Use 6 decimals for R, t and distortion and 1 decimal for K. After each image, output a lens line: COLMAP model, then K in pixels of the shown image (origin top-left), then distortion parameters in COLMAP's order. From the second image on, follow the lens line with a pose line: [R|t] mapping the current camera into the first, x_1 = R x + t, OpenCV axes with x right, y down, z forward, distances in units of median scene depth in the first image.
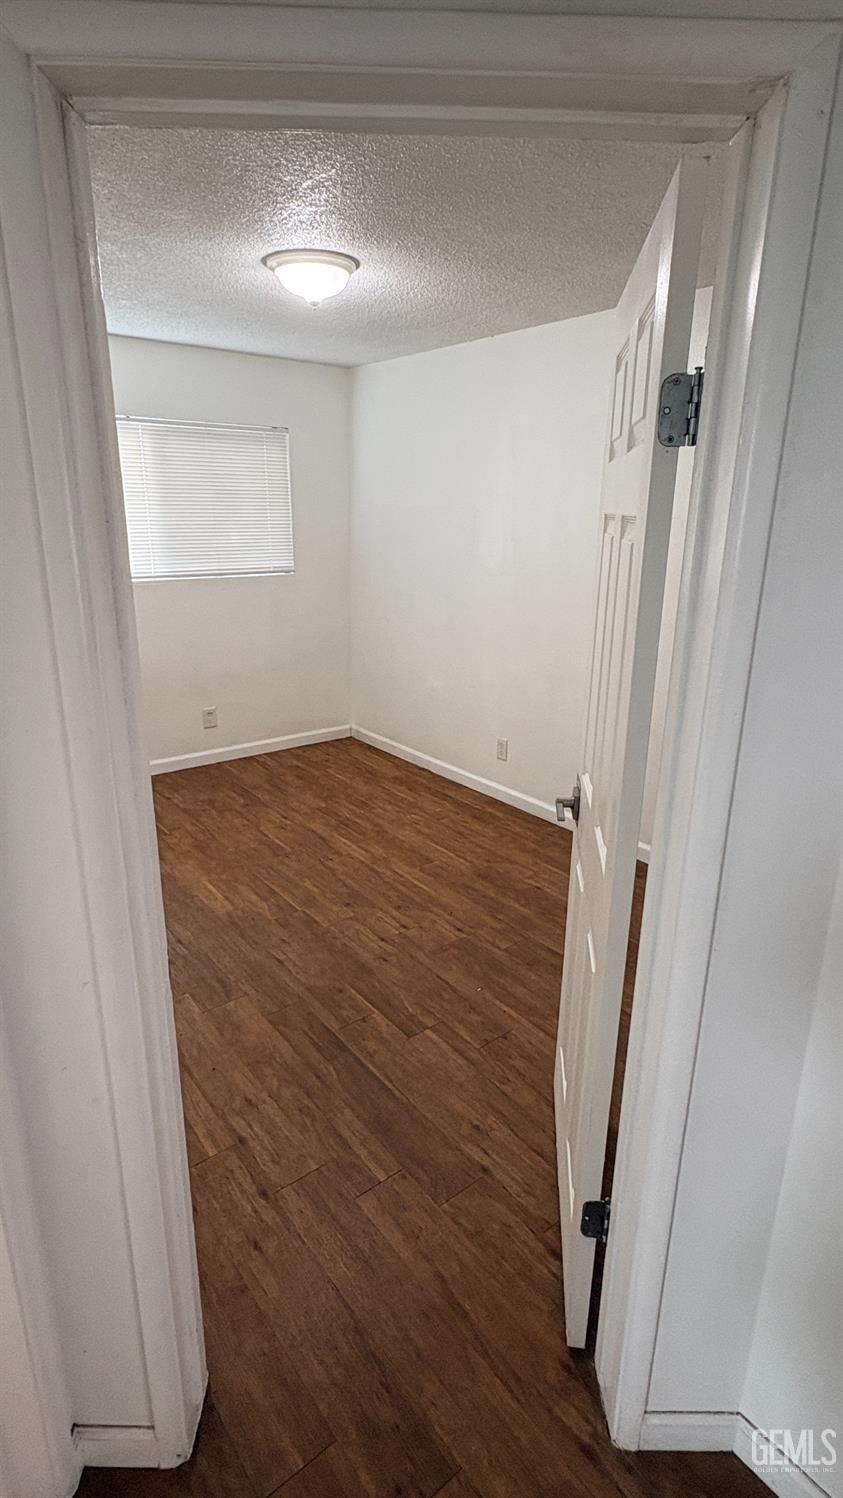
lens RADIAL K [[771.5, 0, 421.5], [0, 771.5, 749.0], [0, 0, 1]] dist [-0.002096, -0.000214]
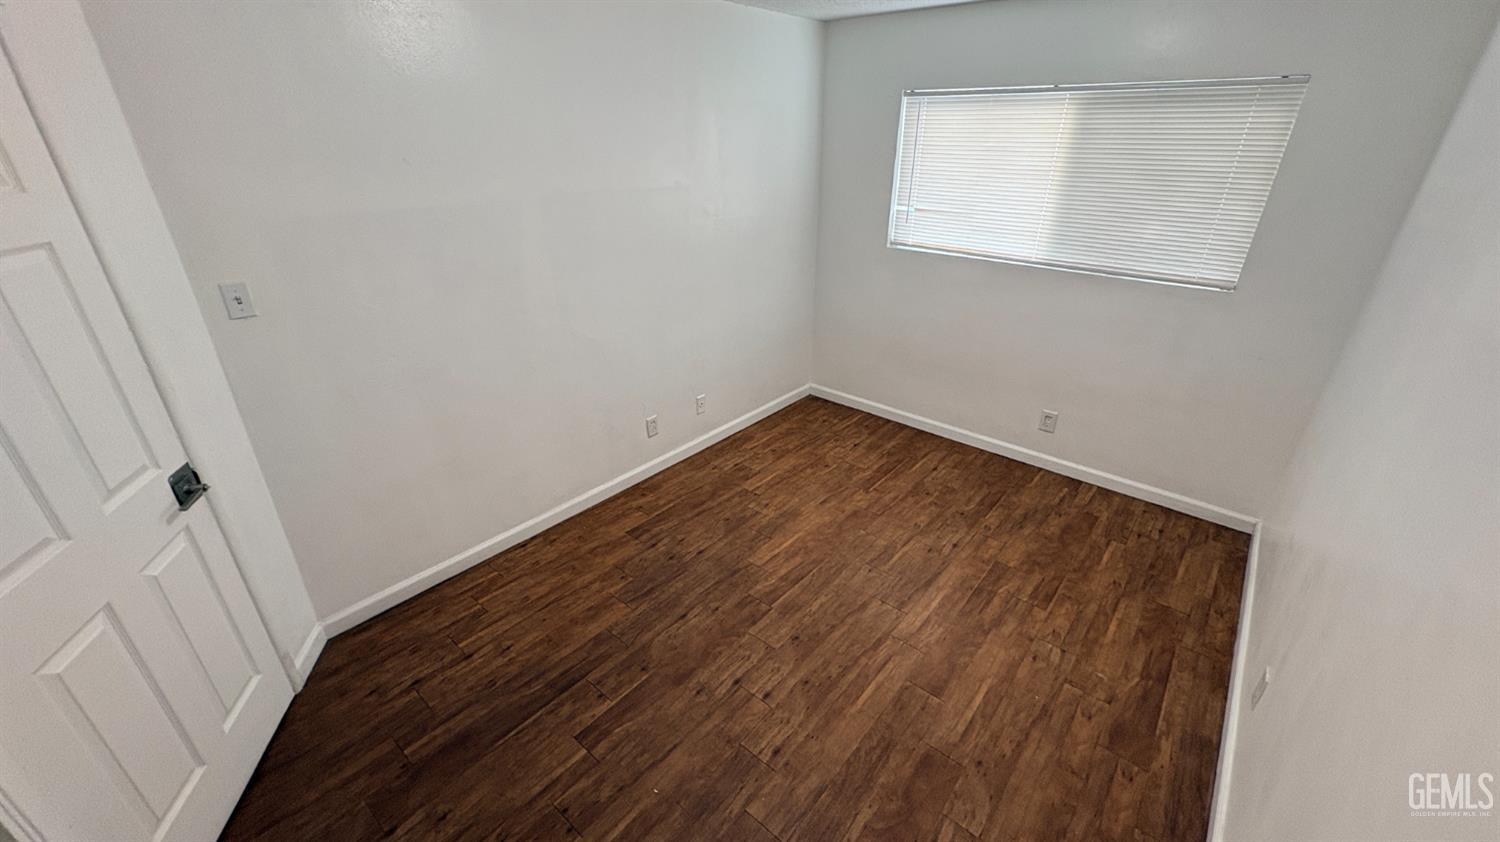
lens RADIAL K [[598.5, 0, 750.0], [0, 598.5, 421.0], [0, 0, 1]] dist [0.000325, 0.000729]
pose [[0.204644, 0.414581, -0.886704, 0.369559], [-0.297121, 0.889444, 0.347289, -0.234539], [0.932652, 0.192388, 0.305200, 0.565422]]
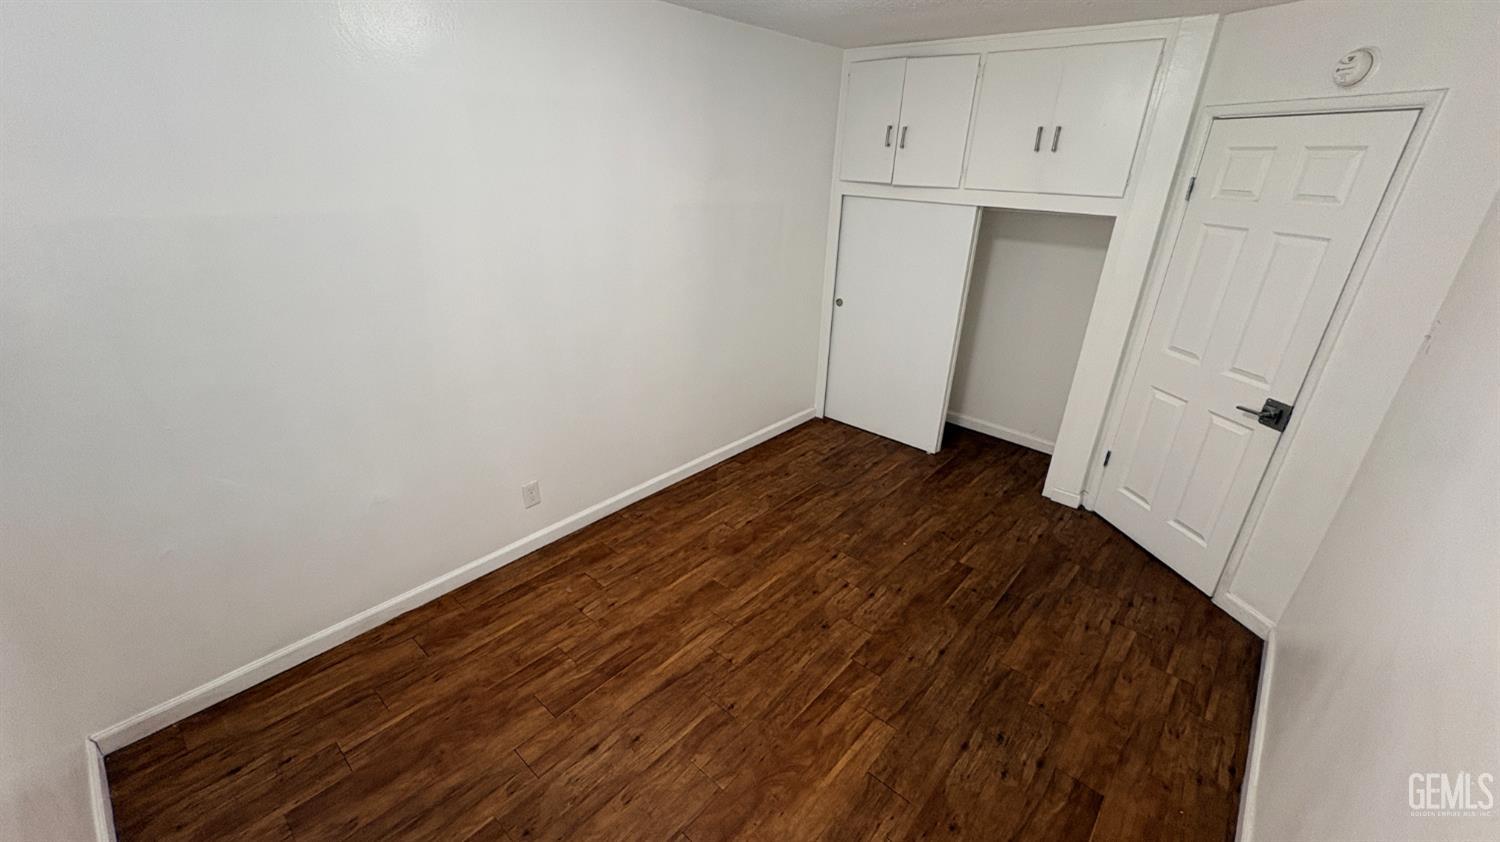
lens RADIAL K [[598.5, 0, 750.0], [0, 598.5, 421.0], [0, 0, 1]] dist [0.000325, 0.000729]
pose [[-0.187082, -0.415568, 0.890115, -0.557175], [0.264502, 0.851339, 0.453057, -0.342825], [-0.946065, 0.320196, -0.049352, 0.882302]]
